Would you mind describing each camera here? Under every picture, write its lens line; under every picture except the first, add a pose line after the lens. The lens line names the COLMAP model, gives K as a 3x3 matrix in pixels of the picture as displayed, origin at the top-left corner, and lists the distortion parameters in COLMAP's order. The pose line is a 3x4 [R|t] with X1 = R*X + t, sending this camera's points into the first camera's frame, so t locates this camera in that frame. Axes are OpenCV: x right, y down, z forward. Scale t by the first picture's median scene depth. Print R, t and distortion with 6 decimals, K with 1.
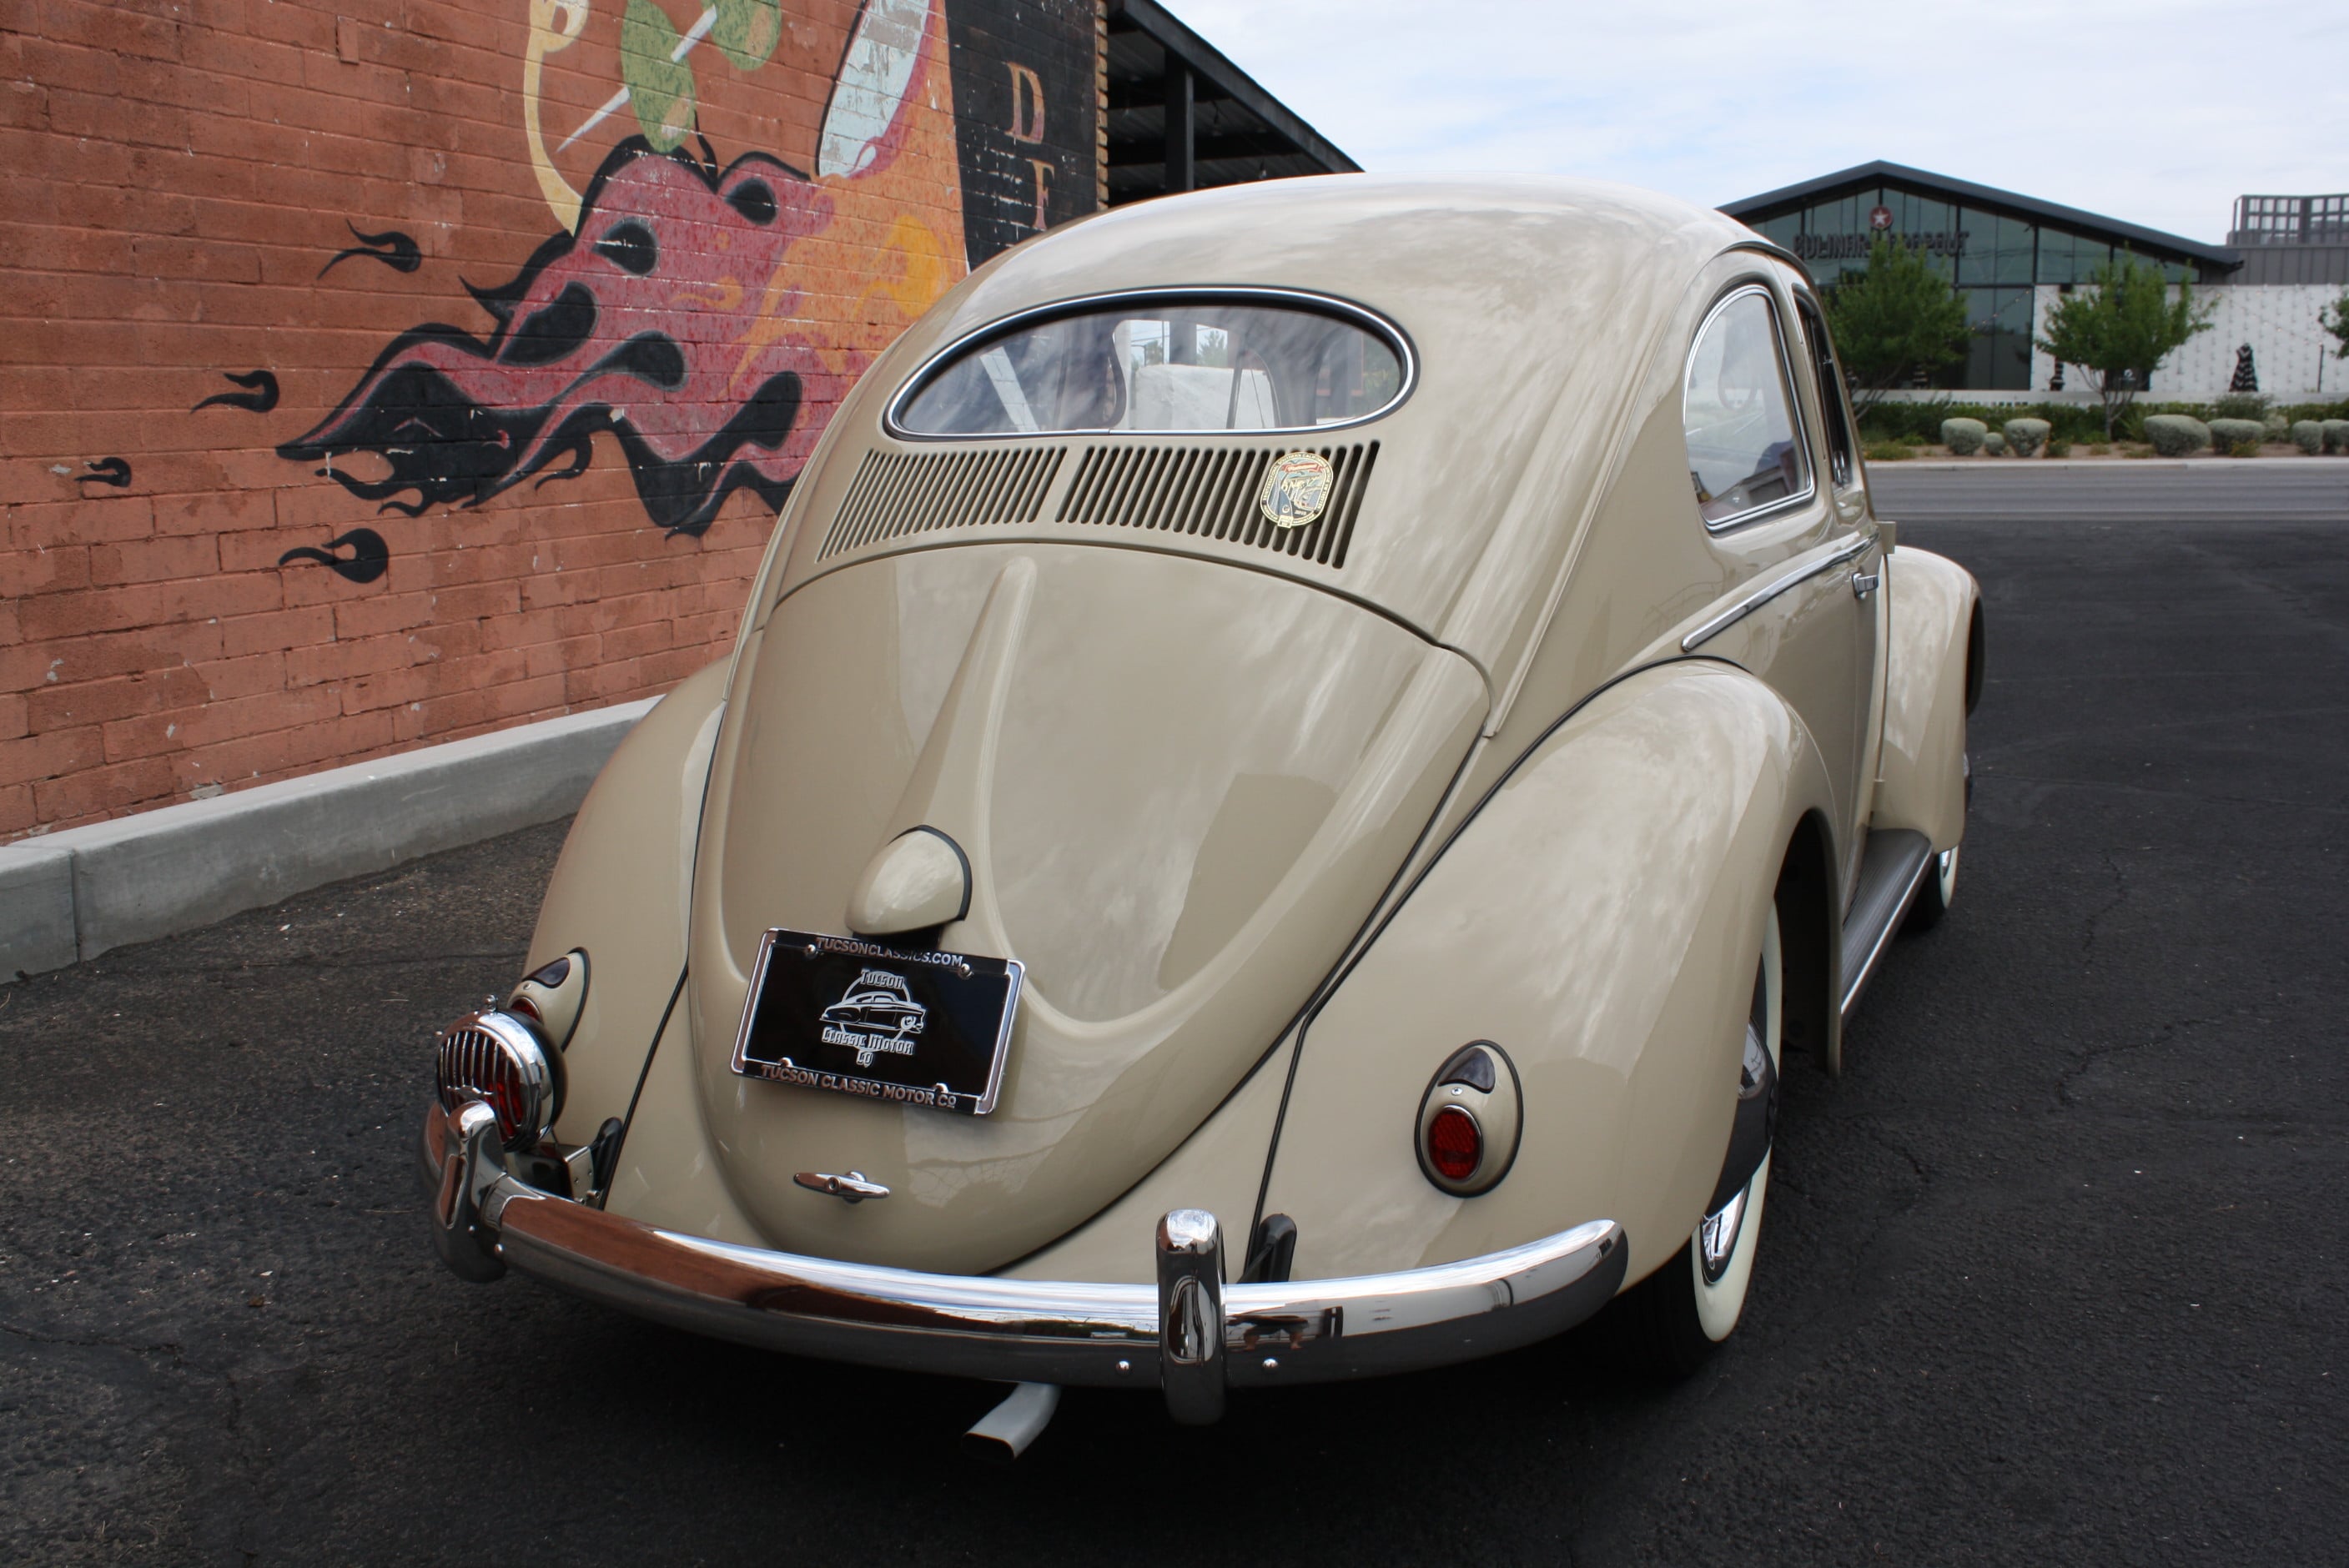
lens RADIAL K [[2117.5, 0, 1206.0], [0, 2117.5, 766.0], [0, 0, 1]] dist [-0.157710, 0.153166]
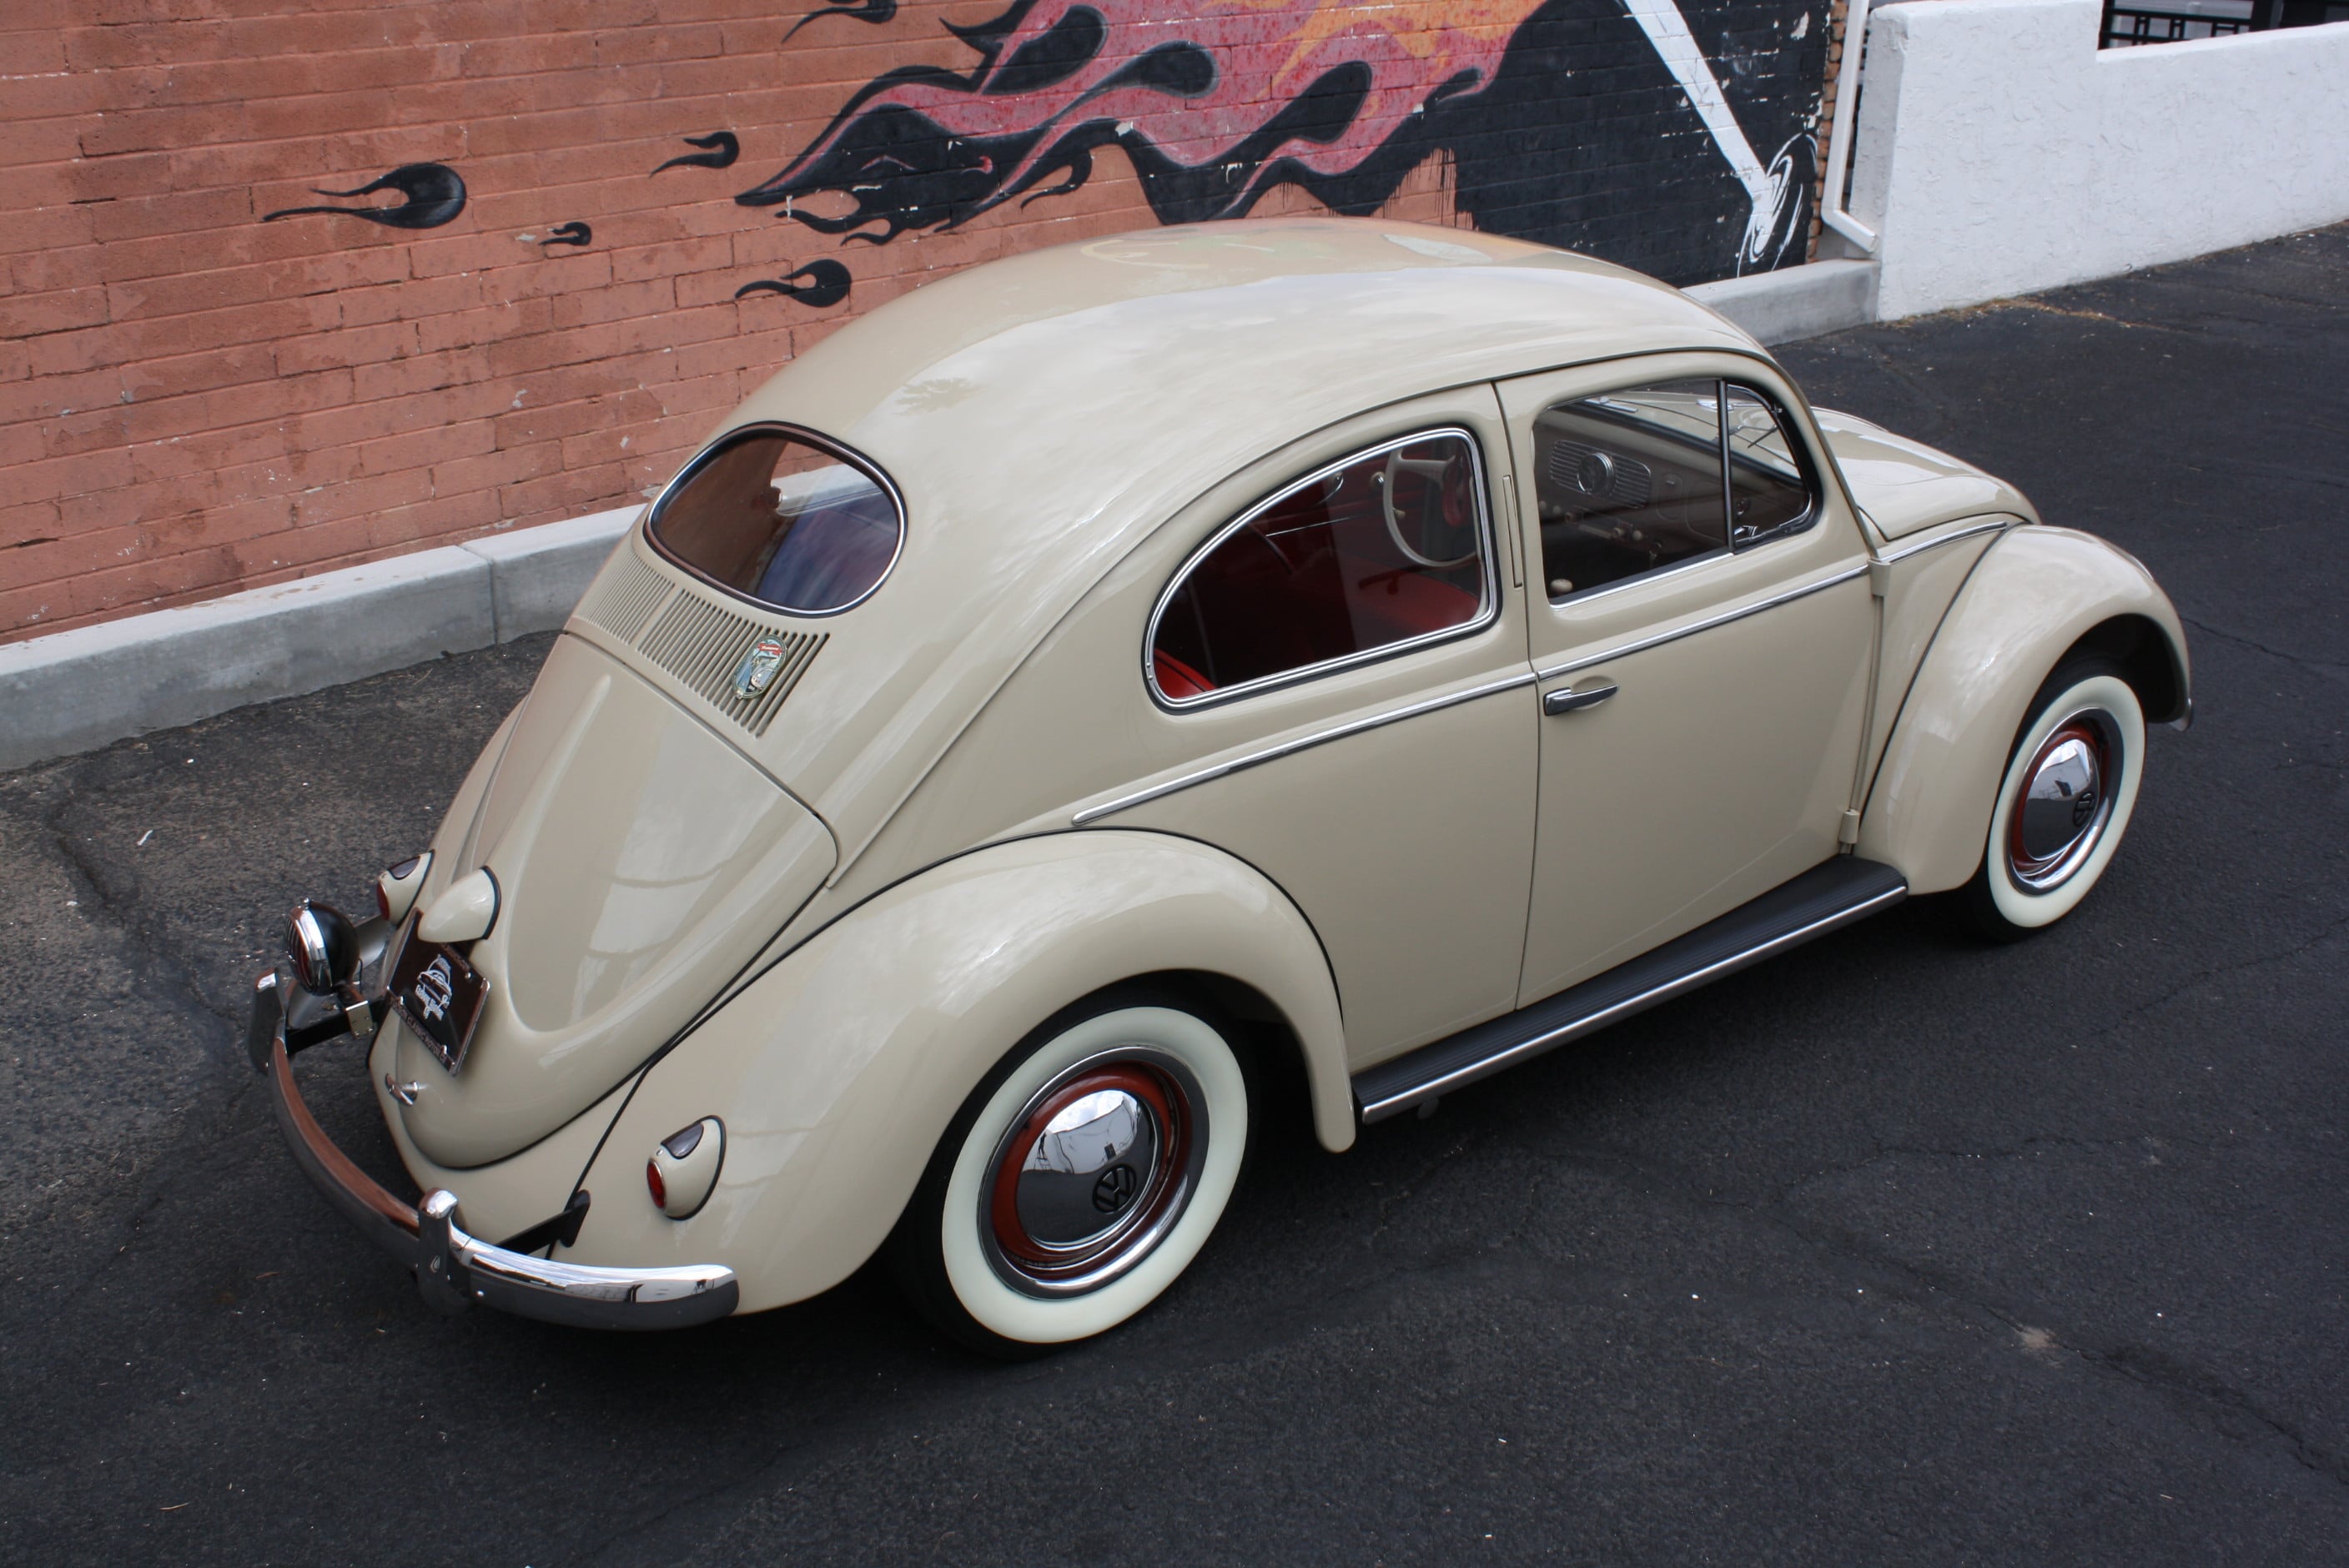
lens RADIAL K [[2355.6, 0, 1206.8], [0, 2355.6, 760.4], [0, 0, 1]] dist [-0.140842, 0.166135]
pose [[0.881402, 0.201360, -0.427299, 0.370388], [-0.098317, 0.962983, 0.250994, -0.187314], [0.462022, -0.179216, 0.868572, -0.063286]]
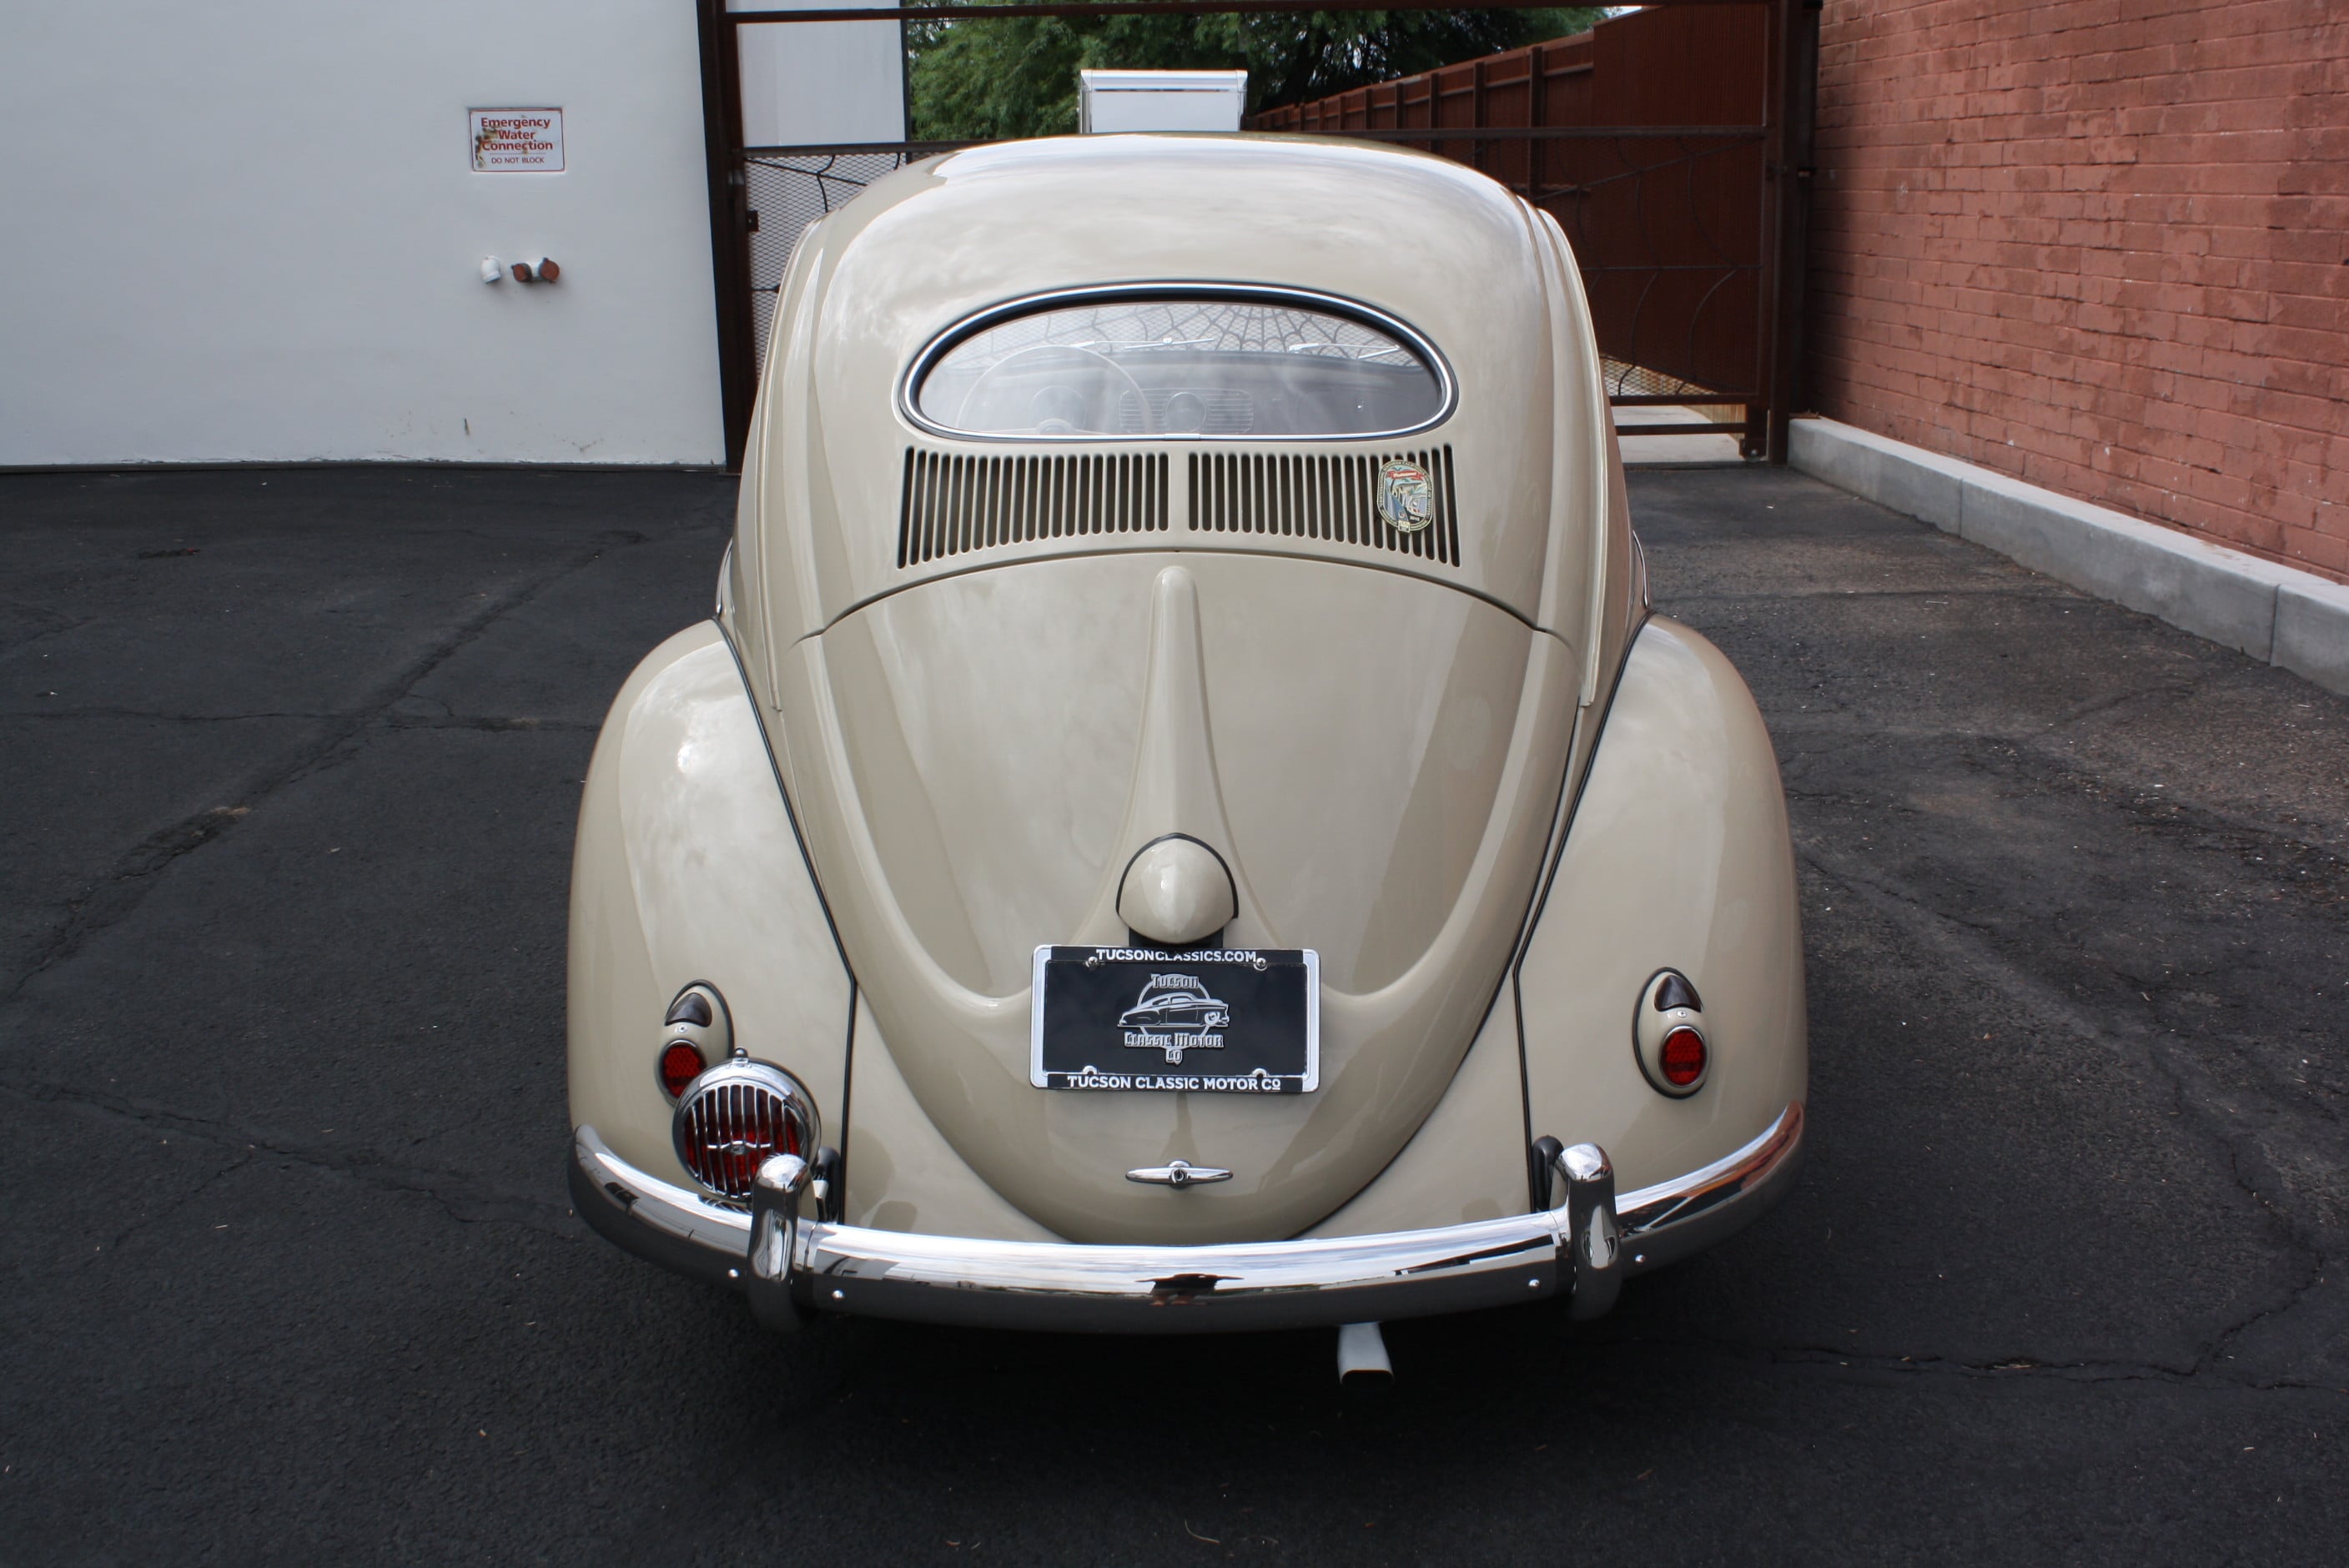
lens RADIAL K [[2306.1, 0, 1205.1], [0, 2306.1, 777.9], [0, 0, 1]] dist [-0.150432, 0.171957]
pose [[-0.925044, 0.114271, -0.362265, 0.530000], [-0.044063, 0.914963, 0.401126, -0.320123], [0.377296, 0.387021, -0.841346, 1.561671]]
